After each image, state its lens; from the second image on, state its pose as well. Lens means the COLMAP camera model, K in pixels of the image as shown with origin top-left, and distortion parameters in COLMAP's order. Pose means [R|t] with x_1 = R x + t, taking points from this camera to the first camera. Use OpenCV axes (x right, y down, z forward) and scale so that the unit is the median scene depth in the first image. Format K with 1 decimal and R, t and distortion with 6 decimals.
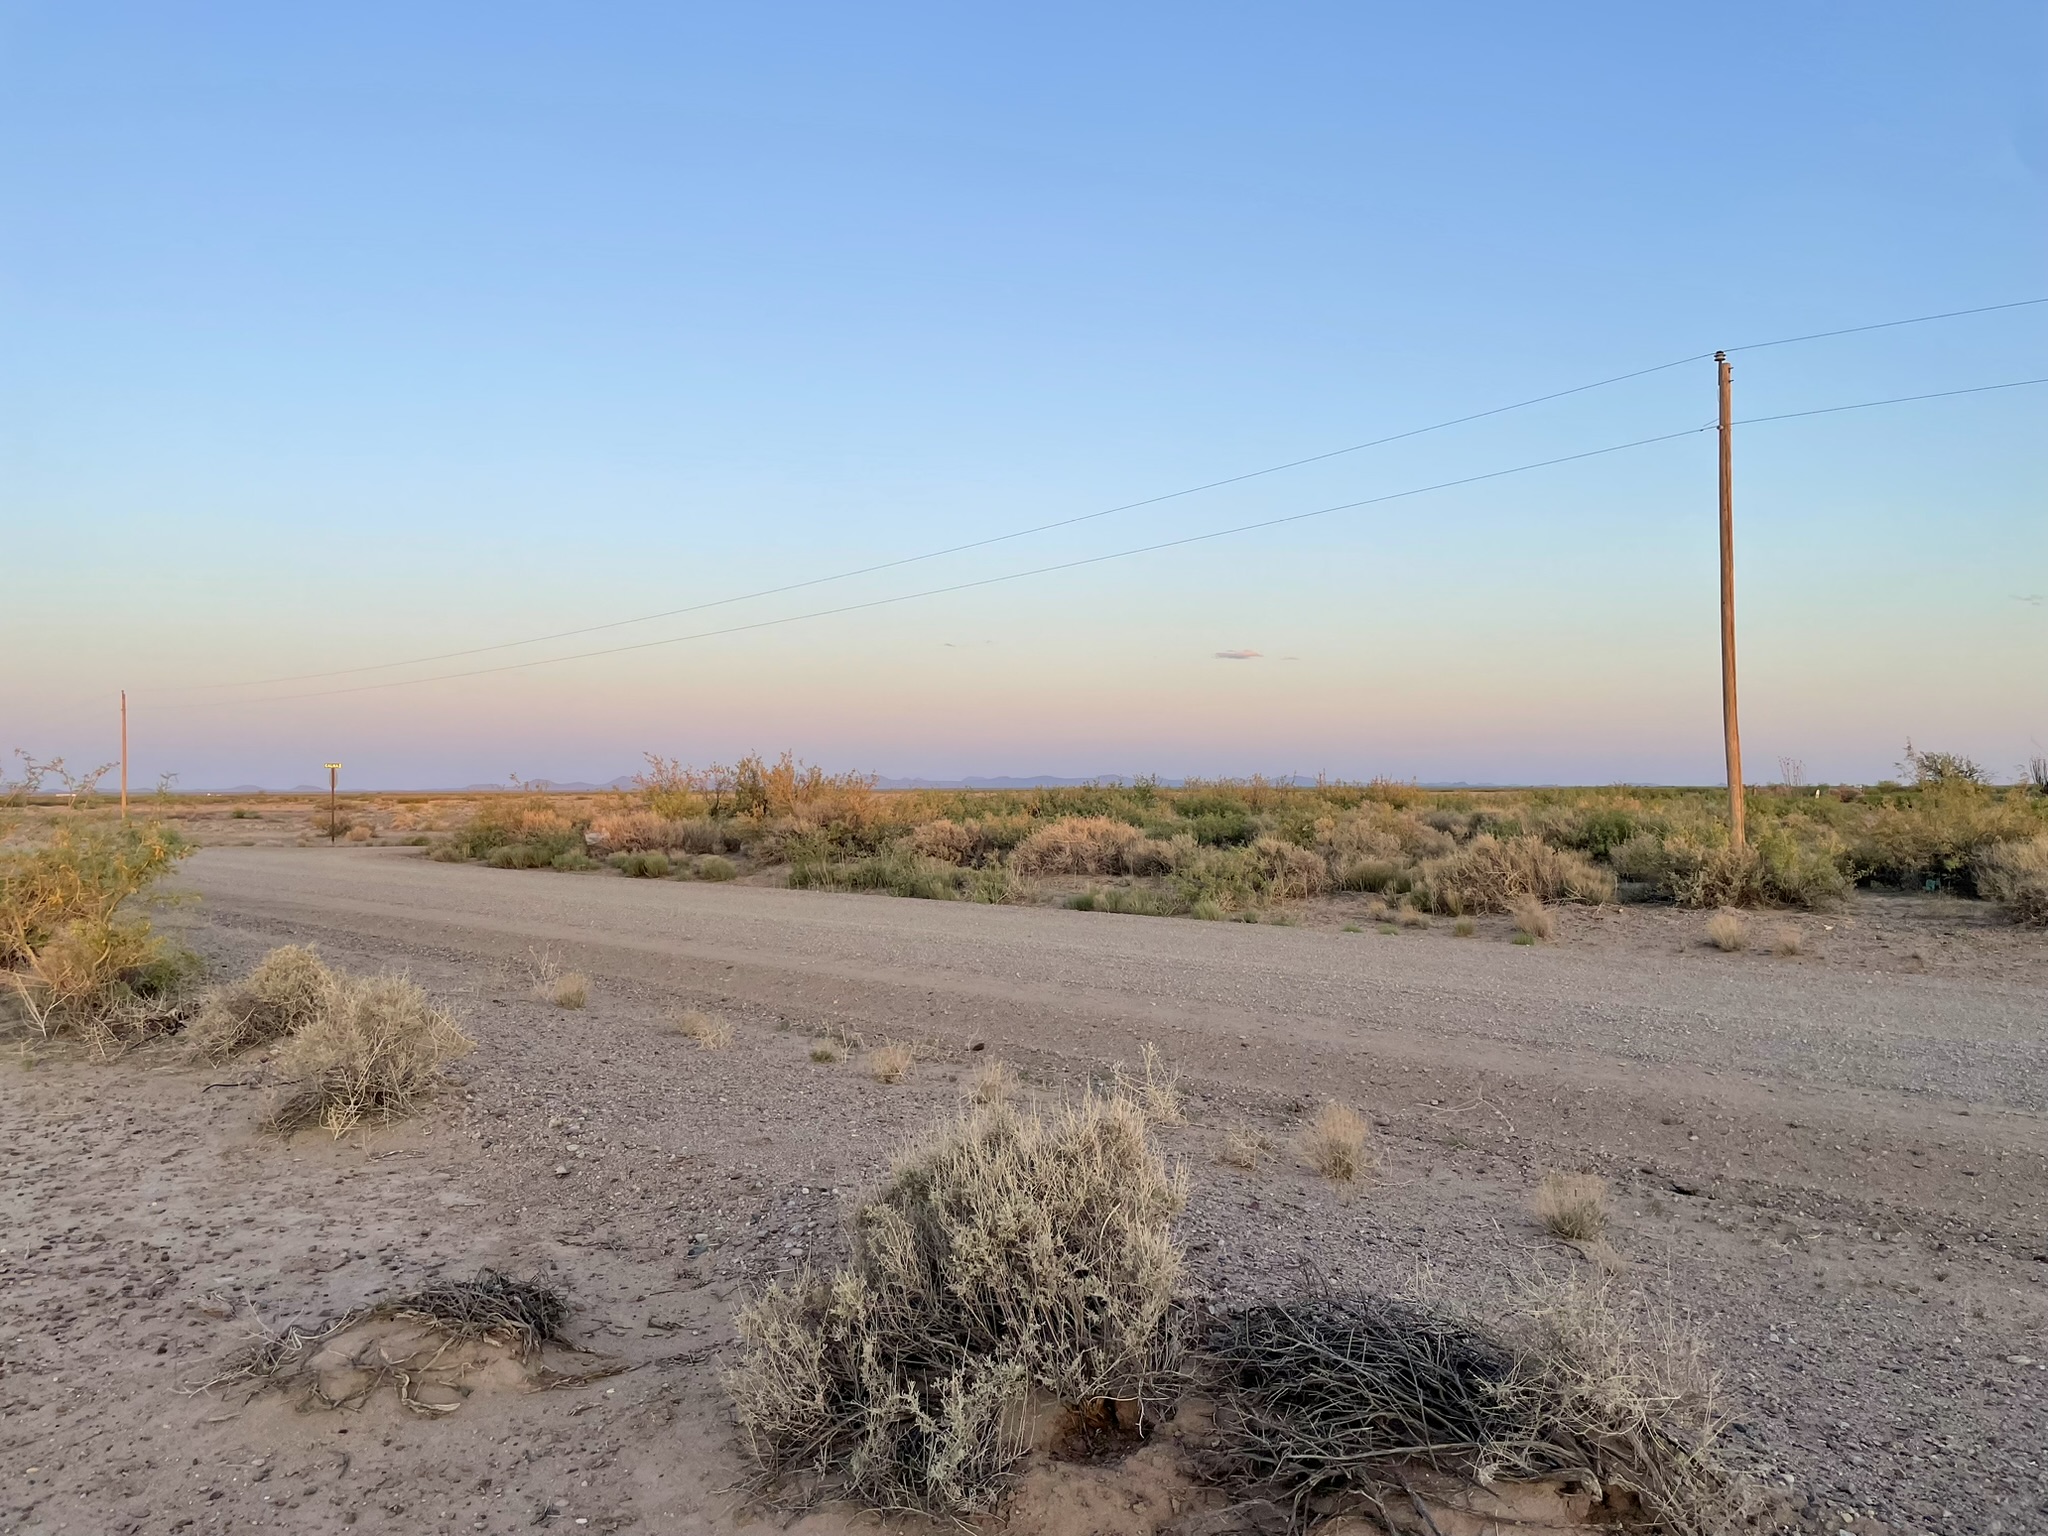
lens RADIAL K [[1547.6, 0, 1025.7], [0, 1547.6, 733.6], [0, 0, 1]] dist [0.075754, -0.105330]
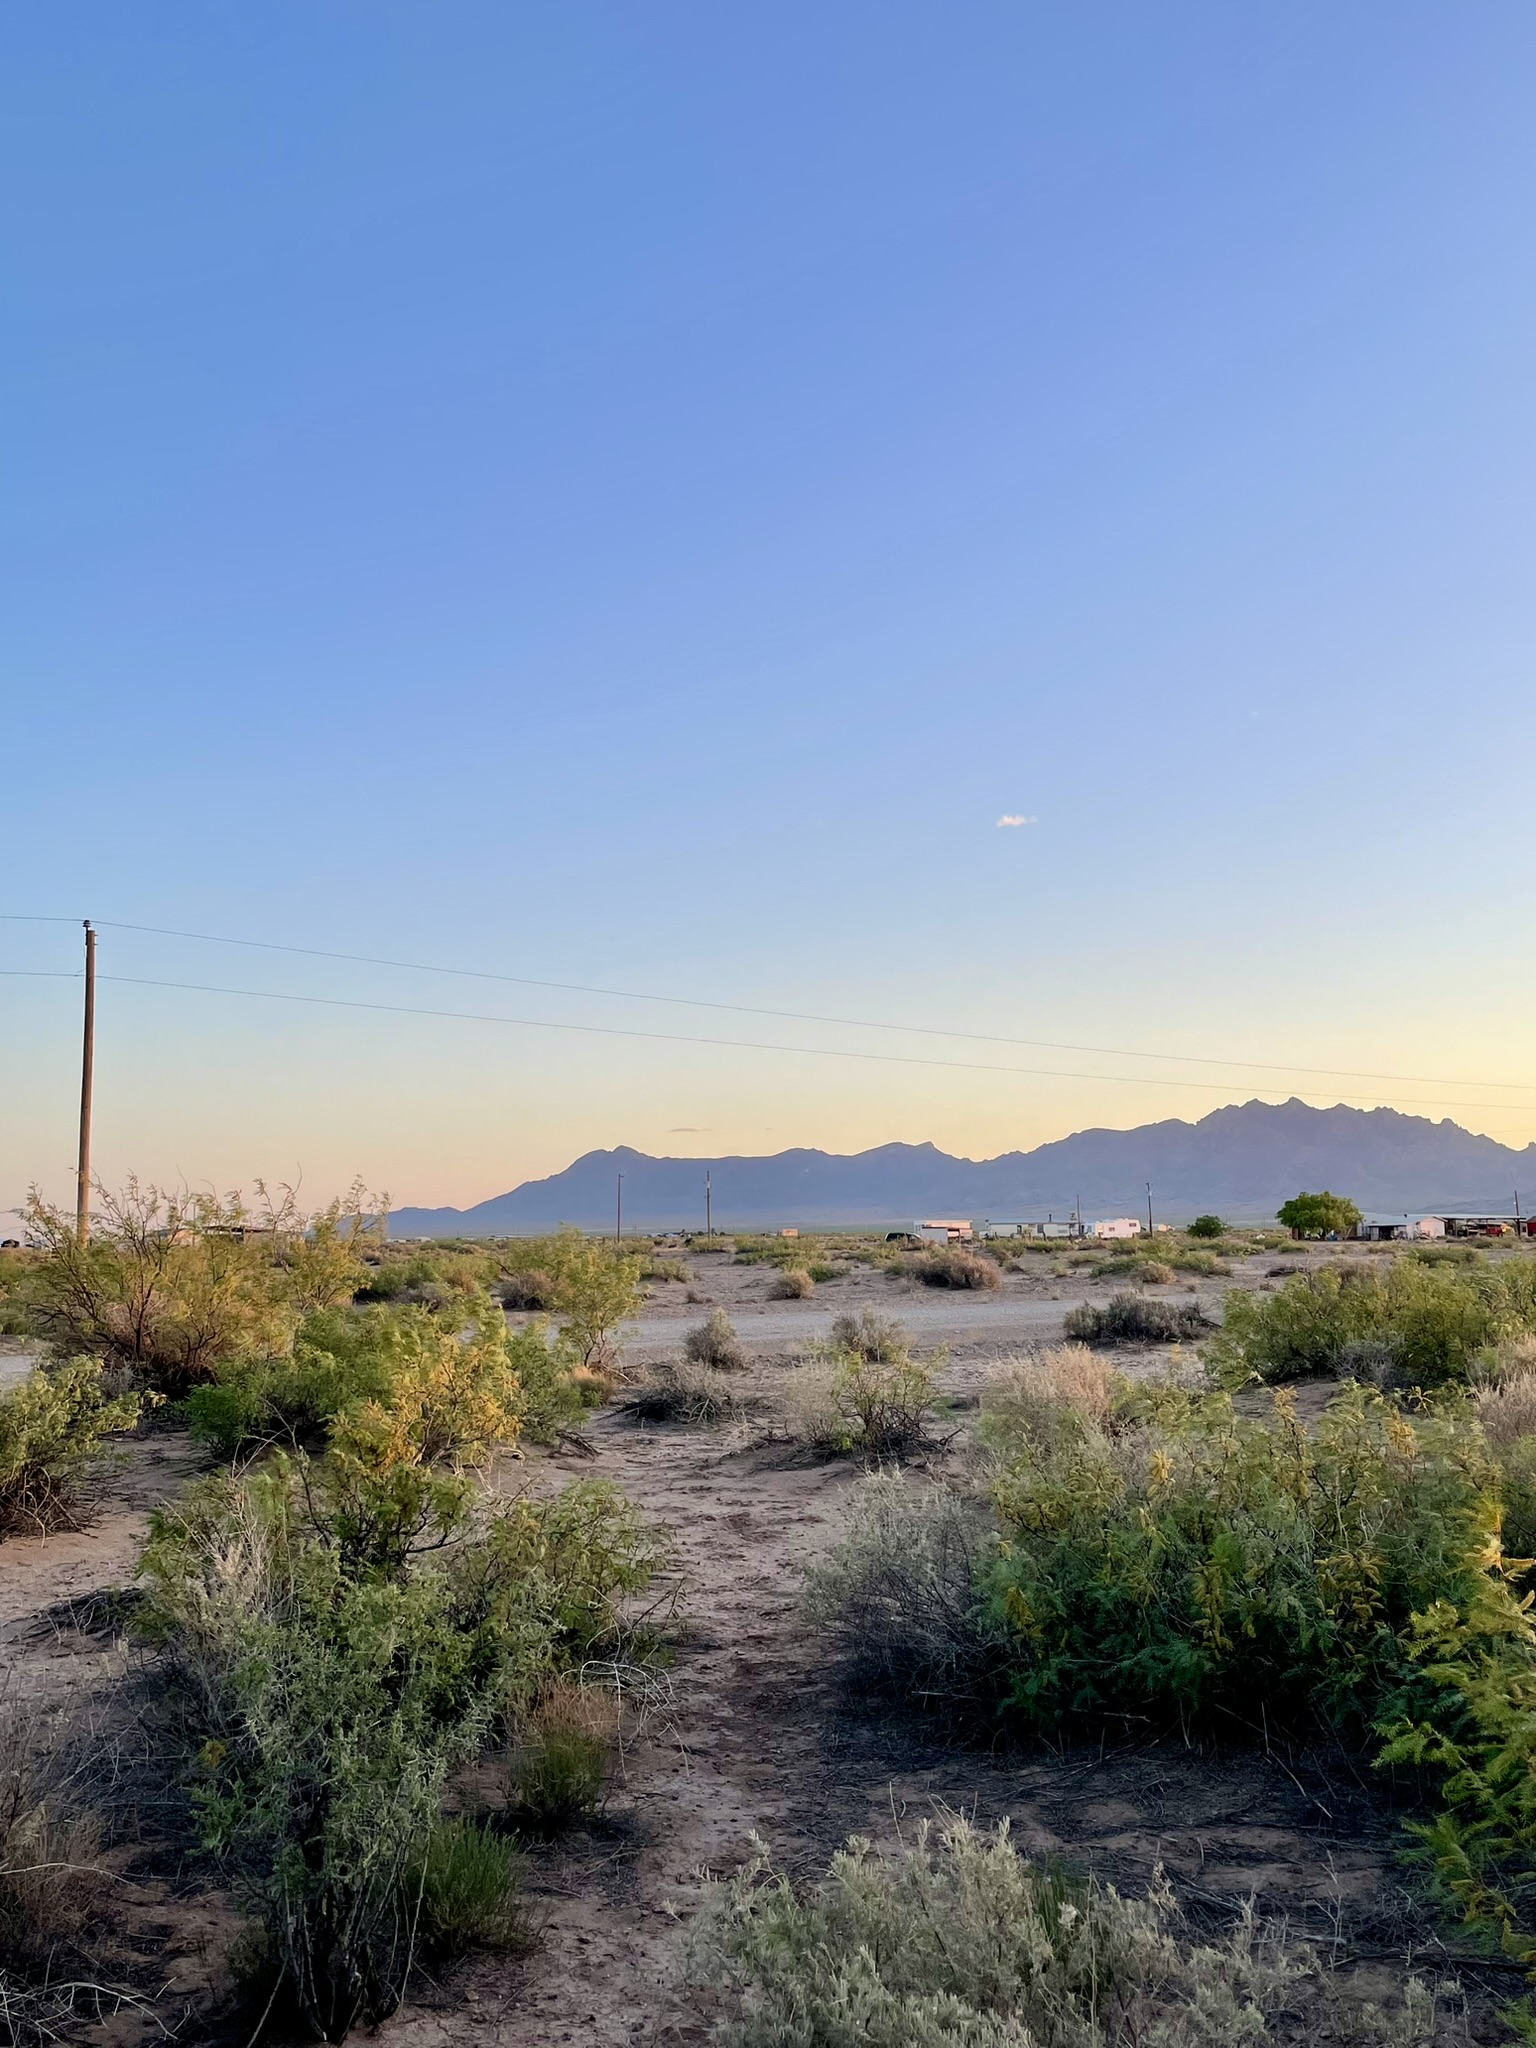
lens RADIAL K [[1872.9, 0, 764.3], [0, 1872.9, 1011.6], [0, 0, 1]] dist [0.080619, 0.000000]
pose [[0.059580, 0.120904, 0.990875, -1.140972], [-0.023028, 0.992540, -0.119722, 0.016585], [-0.997958, -0.015685, 0.061920, 0.318795]]
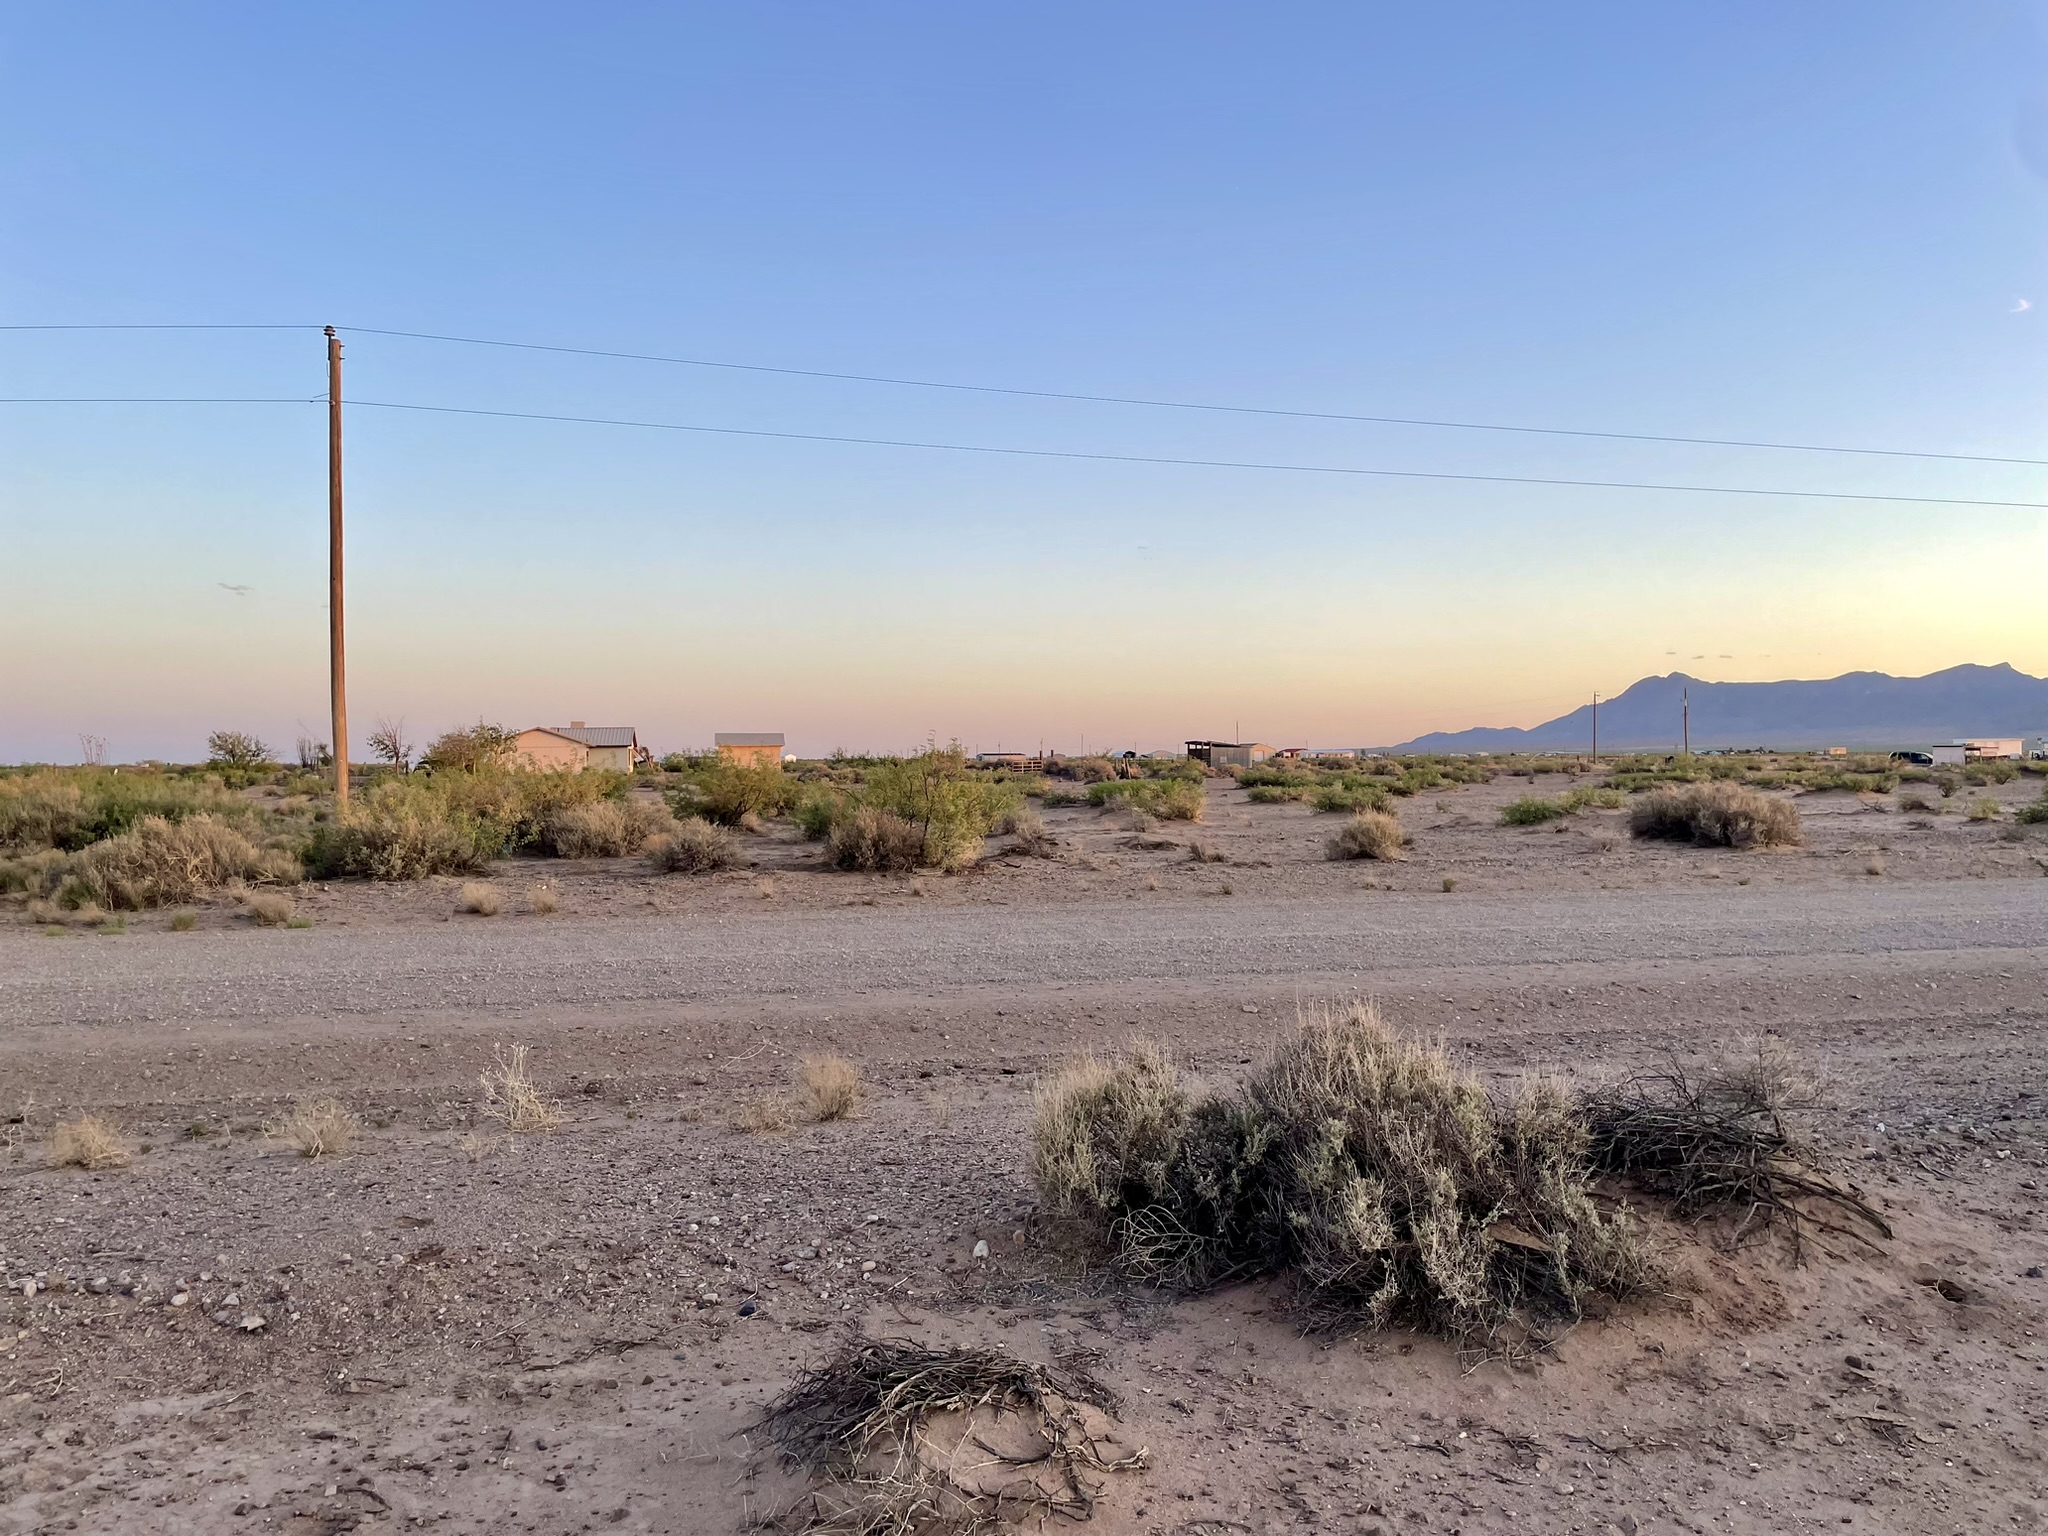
lens RADIAL K [[1547.6, 0, 1035.2], [0, 1547.6, 745.5], [0, 0, 1]] dist [0.075754, -0.105330]
pose [[0.502750, 0.006932, 0.864404, -0.193896], [-0.024733, 0.999674, 0.006368, 0.005752], [-0.864078, -0.024581, 0.502757, 0.104836]]
